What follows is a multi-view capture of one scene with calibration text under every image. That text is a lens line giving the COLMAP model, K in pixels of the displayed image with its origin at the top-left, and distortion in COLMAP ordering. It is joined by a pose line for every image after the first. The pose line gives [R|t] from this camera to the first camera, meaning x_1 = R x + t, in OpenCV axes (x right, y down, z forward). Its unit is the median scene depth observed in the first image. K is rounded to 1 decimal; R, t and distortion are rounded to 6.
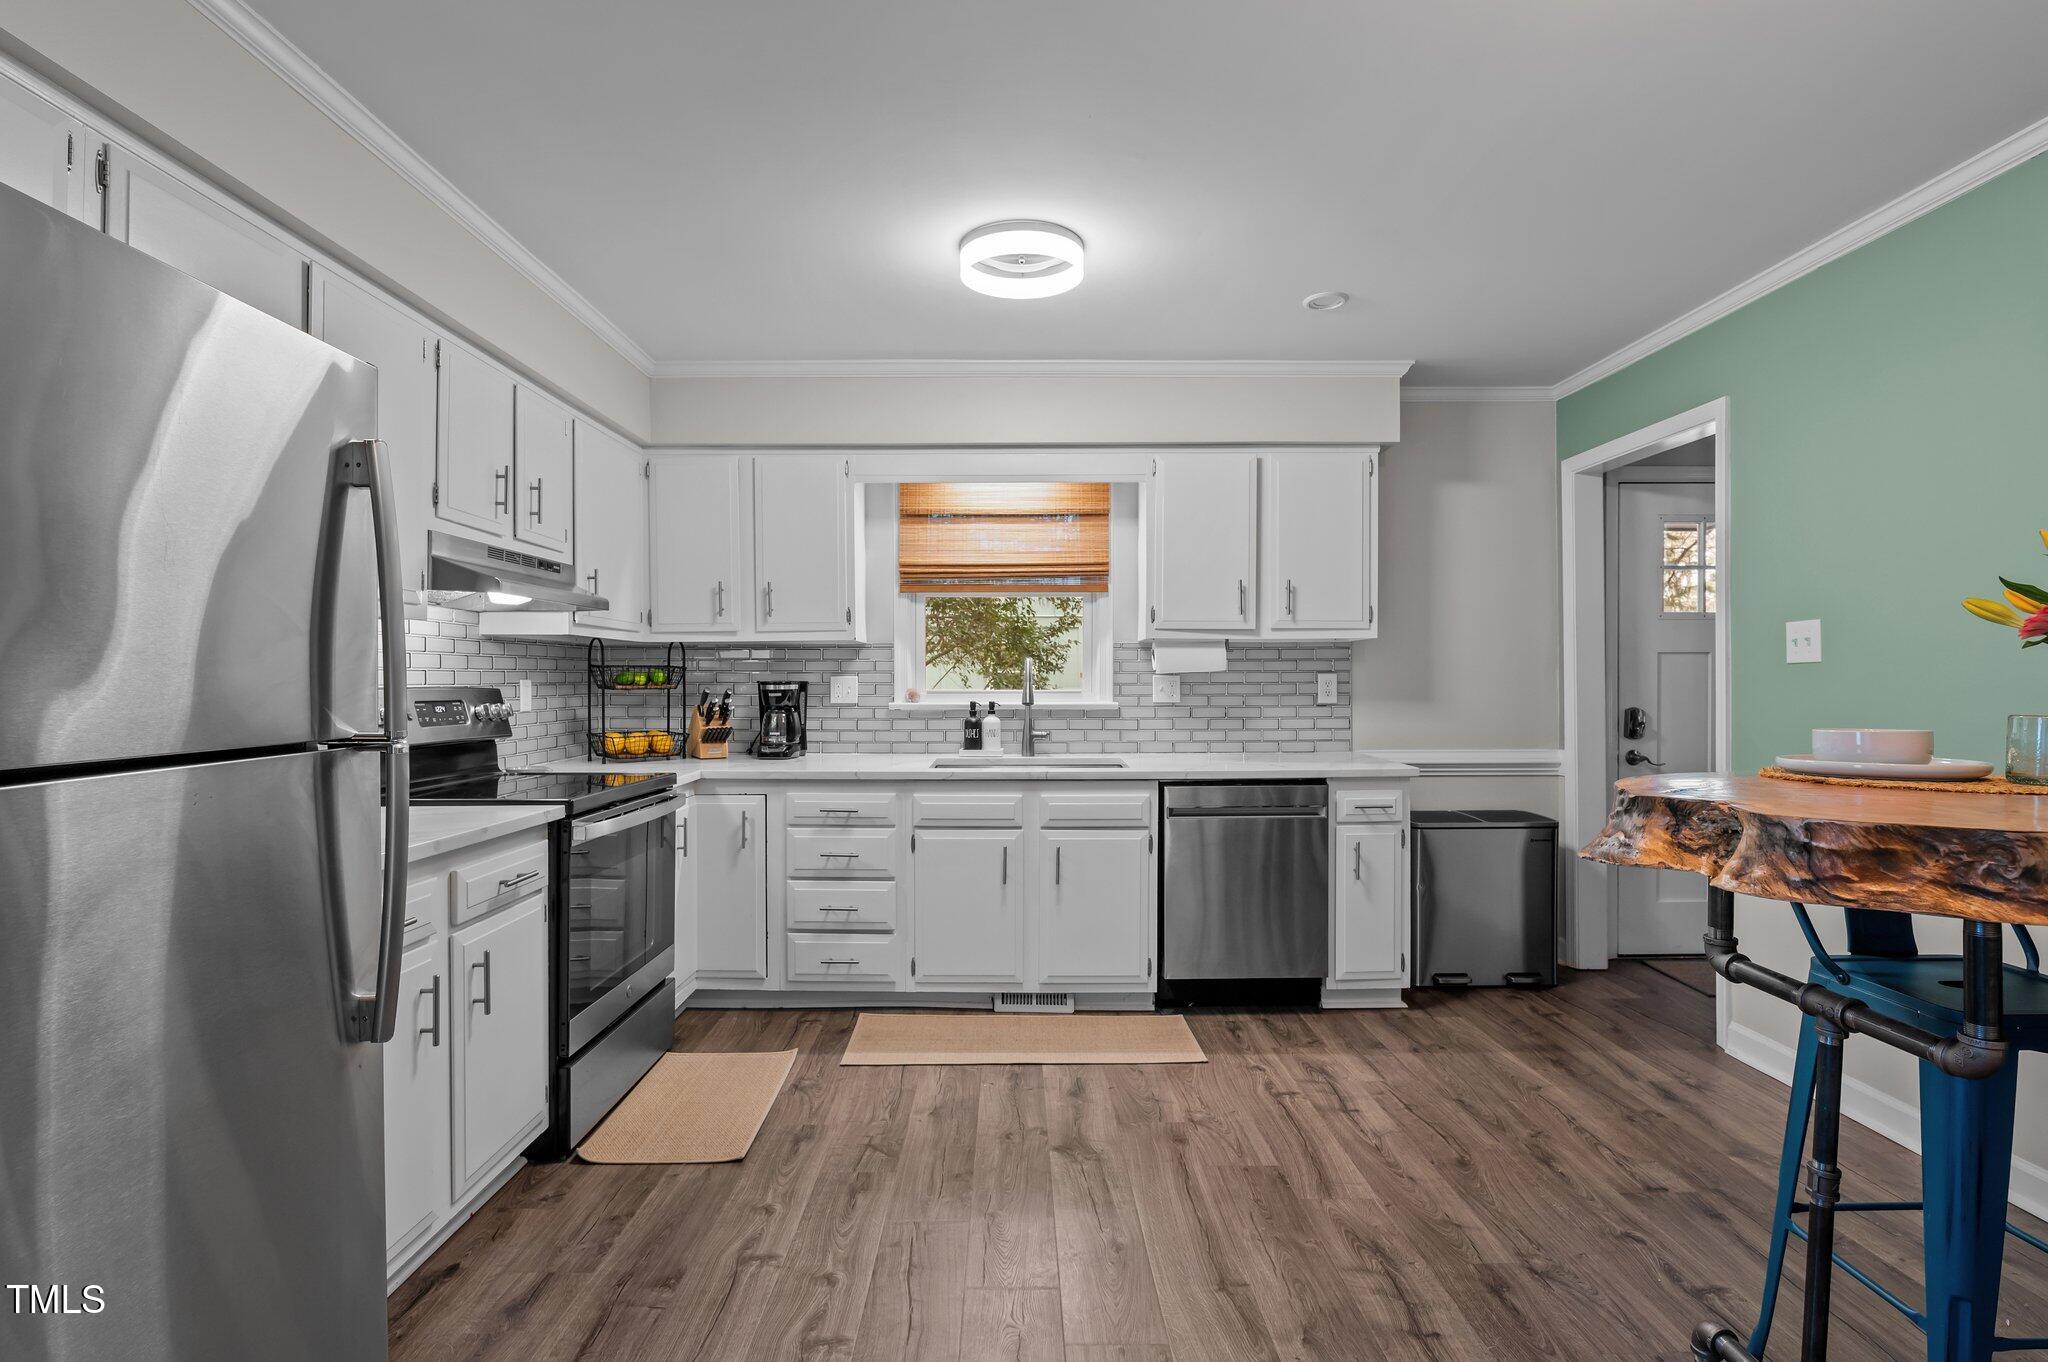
lens RADIAL K [[912.8, 0, 1006.5], [0, 912.8, 680.8], [0, 0, 1]] dist [-0.014708, -0.002369]
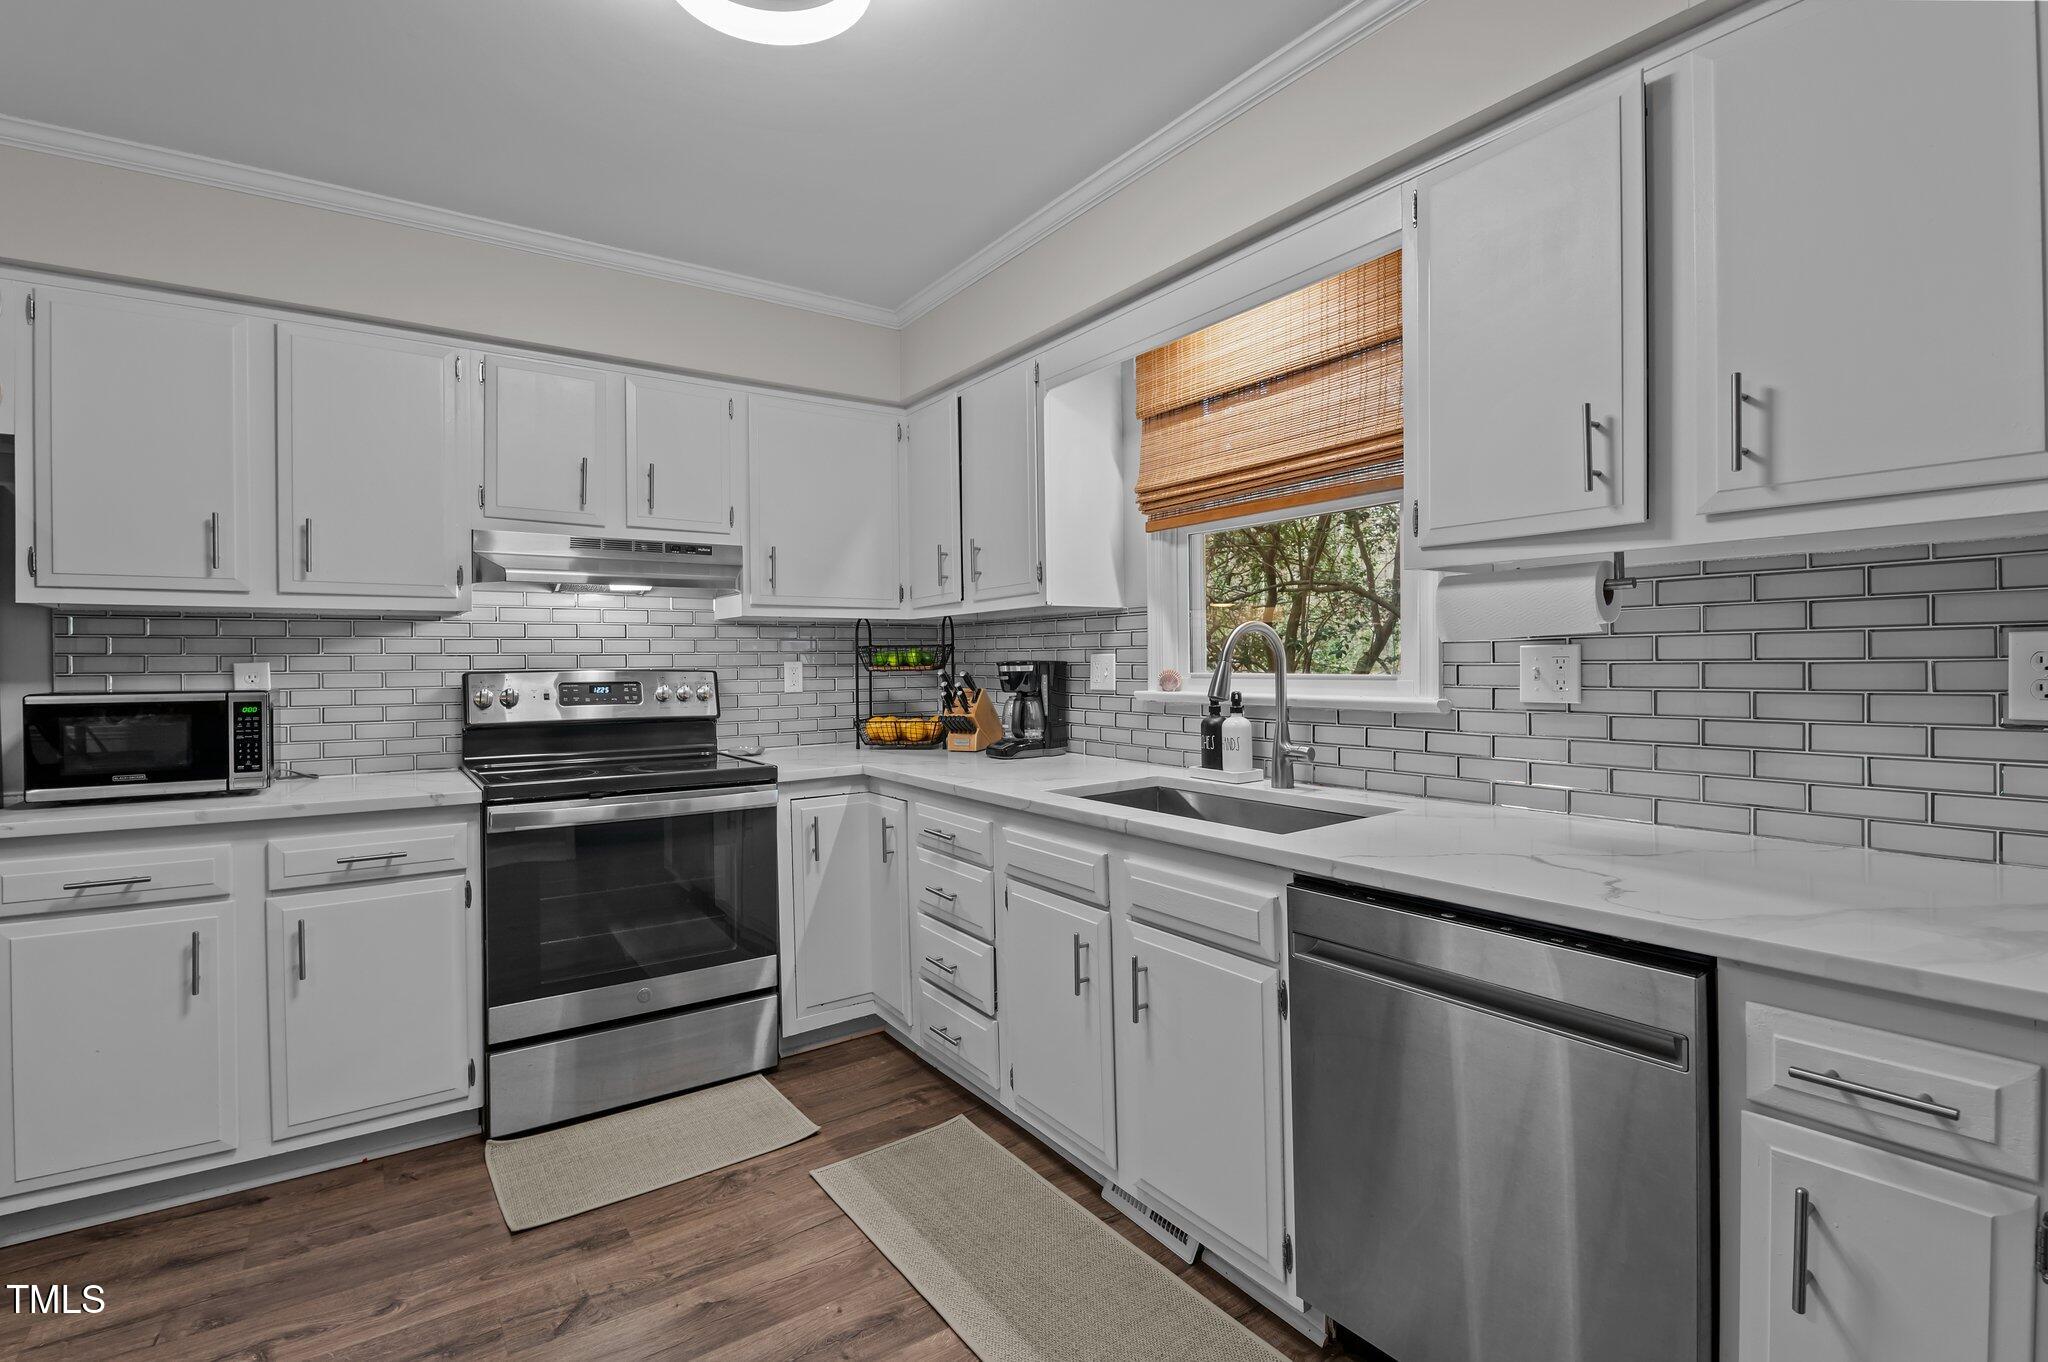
lens RADIAL K [[912.8, 0, 1011.2], [0, 912.8, 664.1], [0, 0, 1]] dist [-0.014708, -0.002369]
pose [[0.602222, -0.000940, -0.798328, 0.386507], [0.009894, 0.999931, 0.006286, -0.001949], [0.798267, -0.011684, 0.602190, 0.509659]]
